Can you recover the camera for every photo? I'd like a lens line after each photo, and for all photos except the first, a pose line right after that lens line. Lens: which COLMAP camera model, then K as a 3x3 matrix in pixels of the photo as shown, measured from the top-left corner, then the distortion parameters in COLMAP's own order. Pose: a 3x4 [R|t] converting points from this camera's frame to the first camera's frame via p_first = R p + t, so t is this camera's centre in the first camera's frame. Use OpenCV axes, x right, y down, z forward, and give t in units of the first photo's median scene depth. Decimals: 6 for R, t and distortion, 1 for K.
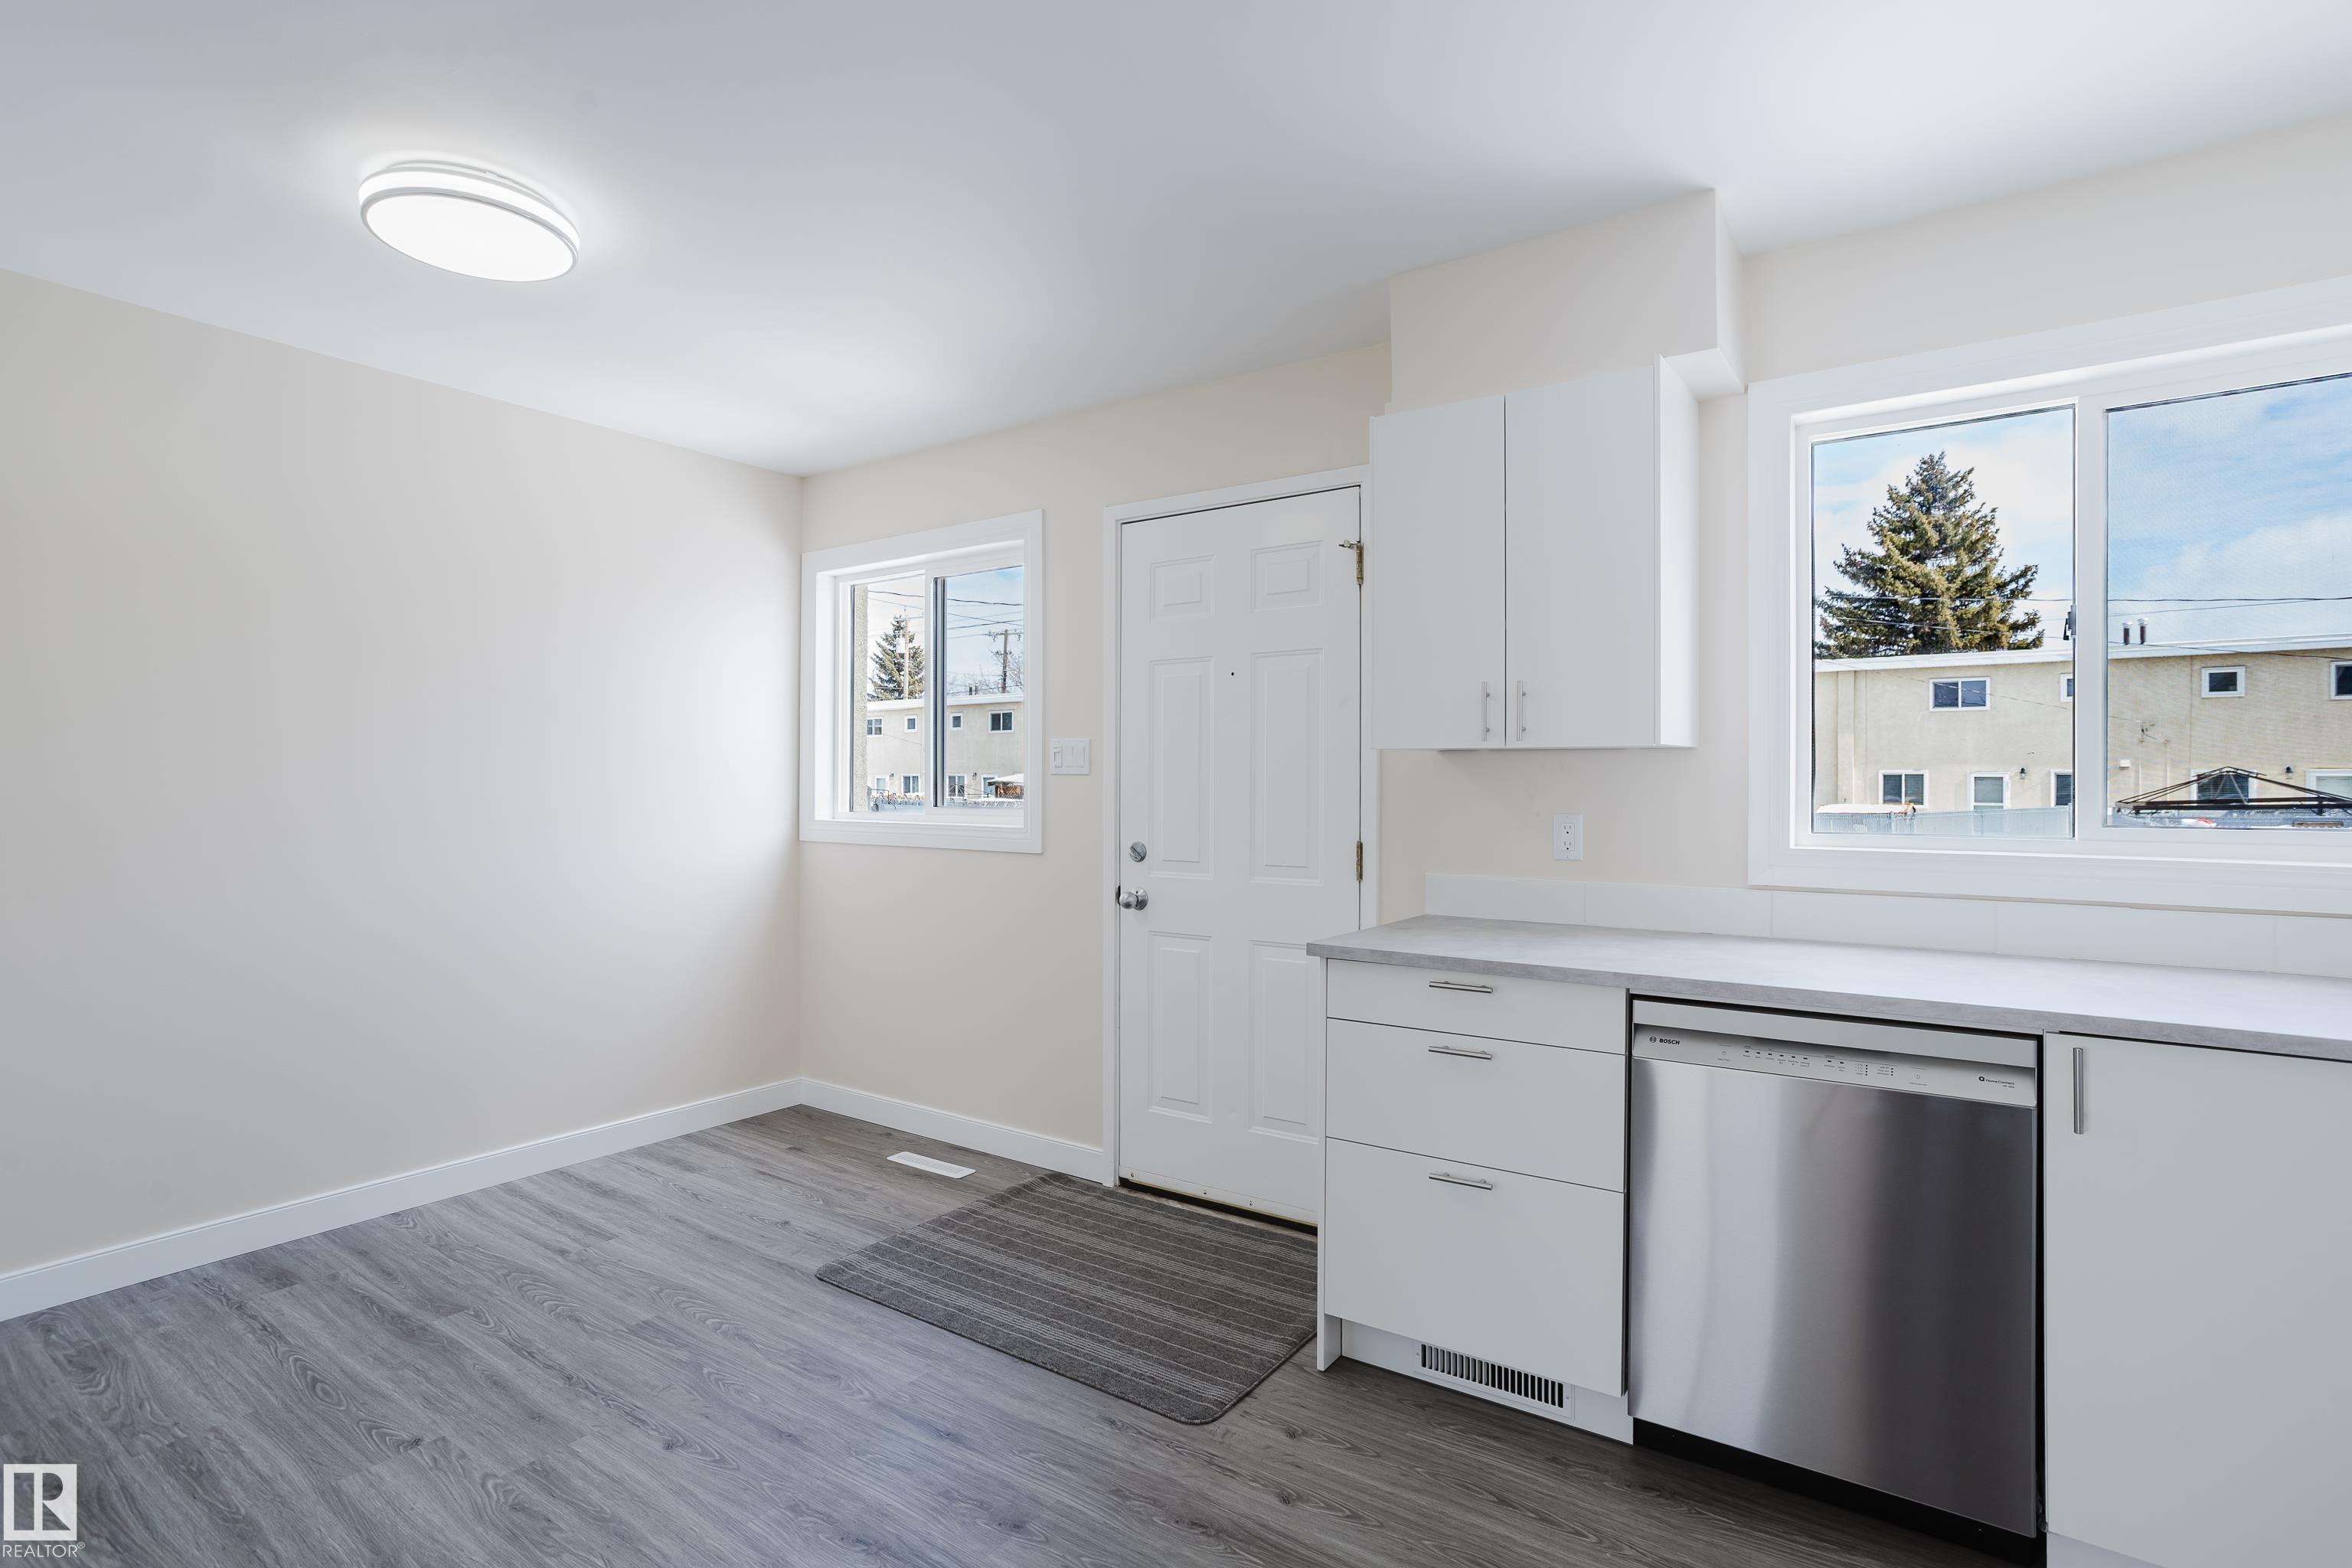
lens RADIAL K [[1138.8, 0, 1171.1], [0, 1138.8, 781.5], [0, 0, 1]] dist [-0.059390, 0.038929]
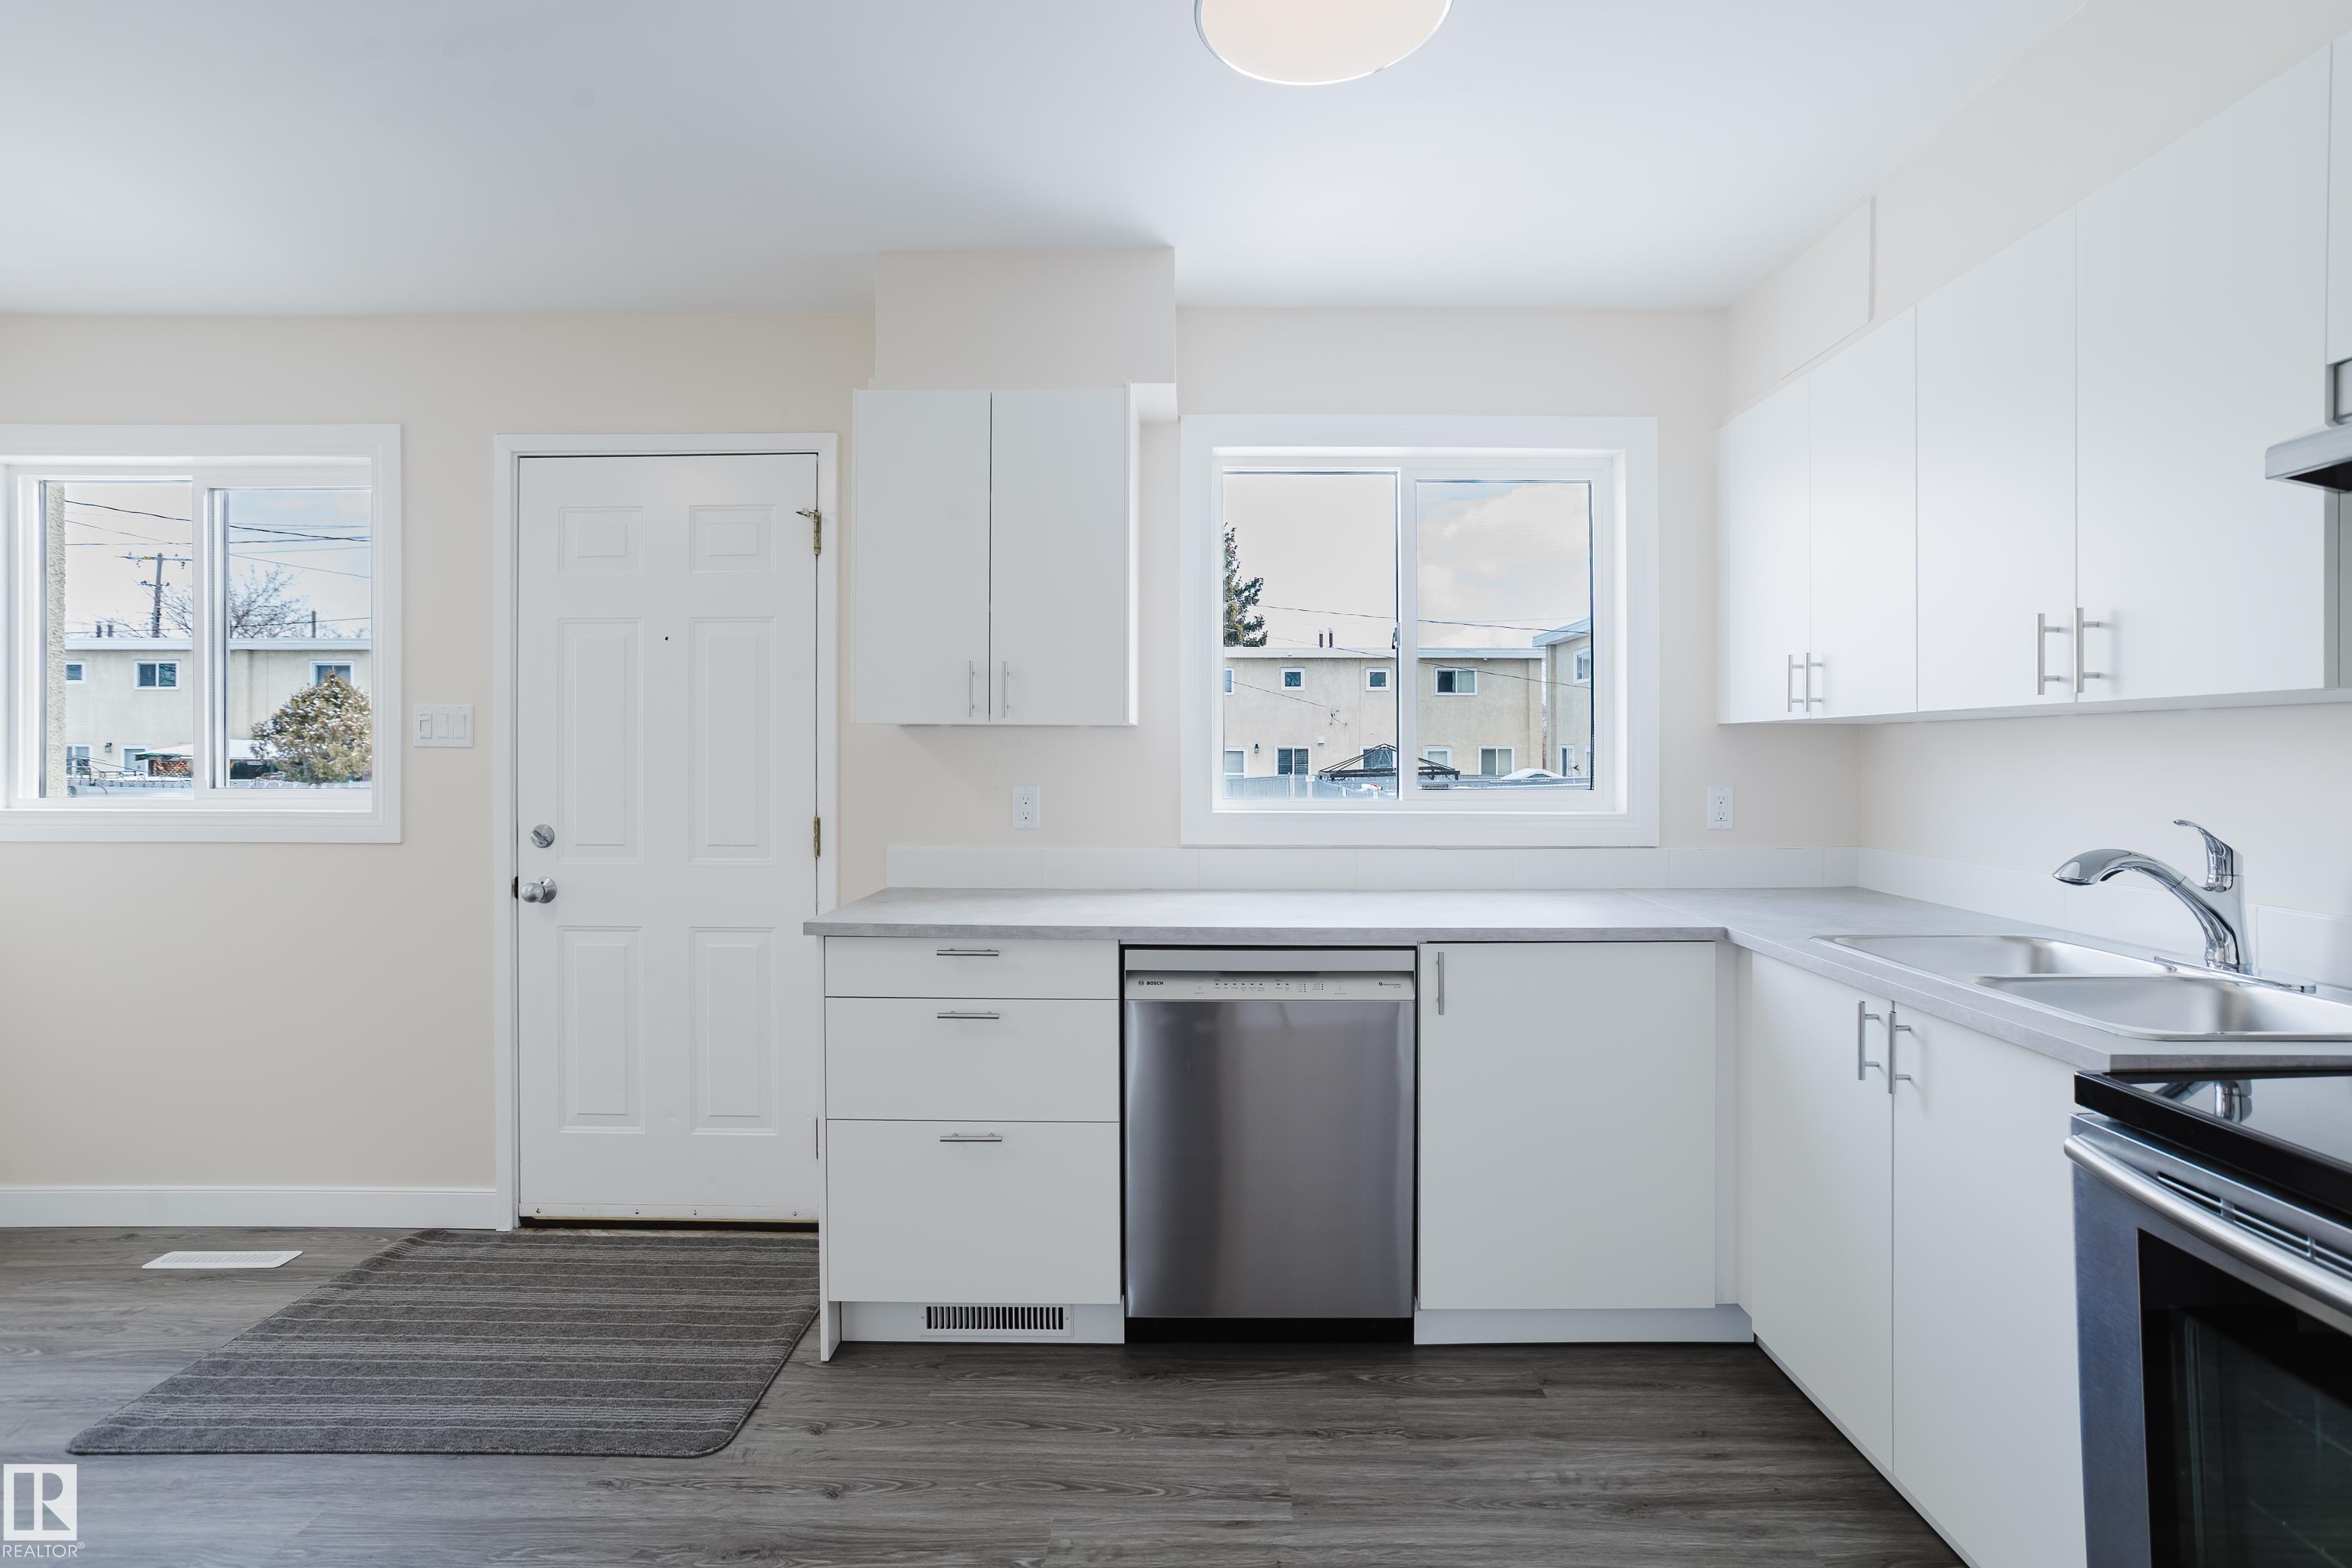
lens RADIAL K [[1152.5, 0, 1181.6], [0, 1152.5, 749.8], [0, 0, 1]] dist [-0.045756, 0.026861]
pose [[0.827254, 0.002188, 0.561824, -0.128275], [0.000010, 0.999992, -0.003908, -0.001410], [-0.561828, 0.003238, 0.827248, 0.006810]]
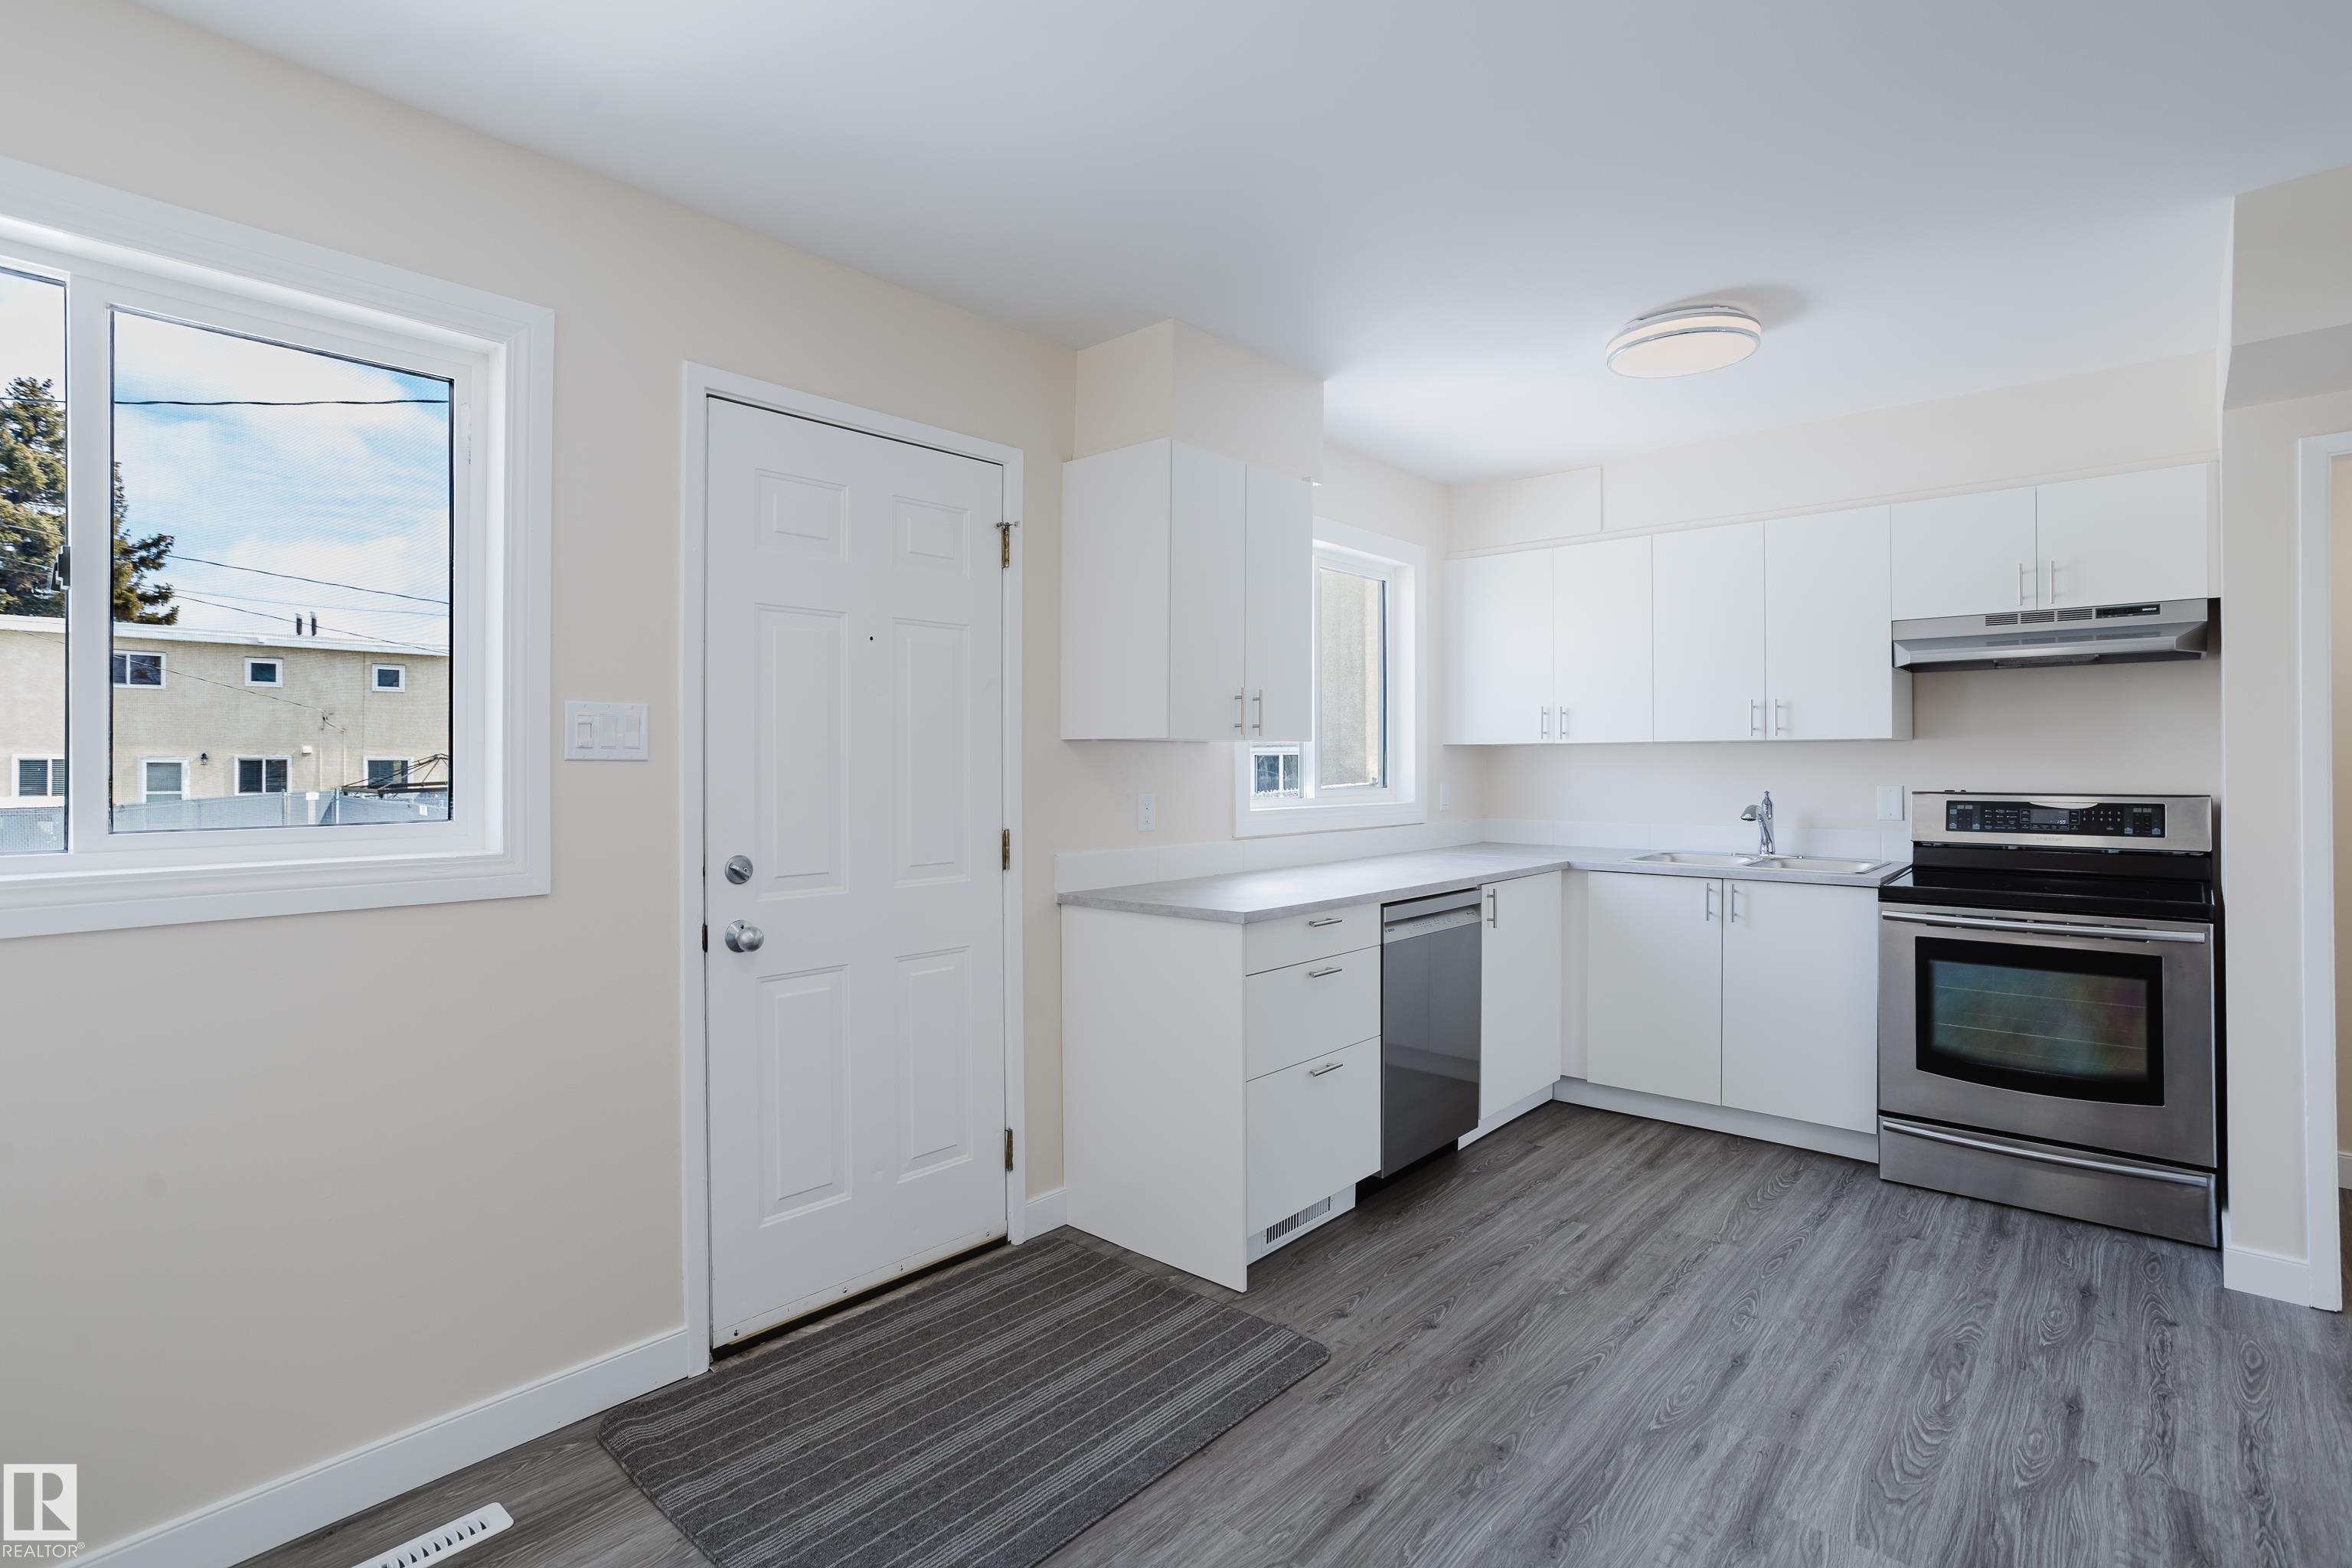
lens RADIAL K [[1140.8, 0, 1176.4], [0, 1140.8, 755.3], [0, 0, 1]] dist [-0.045898, 0.026700]
pose [[0.115134, 0.006101, 0.993331, -0.774371], [0.004421, 0.999968, -0.006655, -0.003820], [-0.993340, 0.005158, 0.115103, 0.722622]]
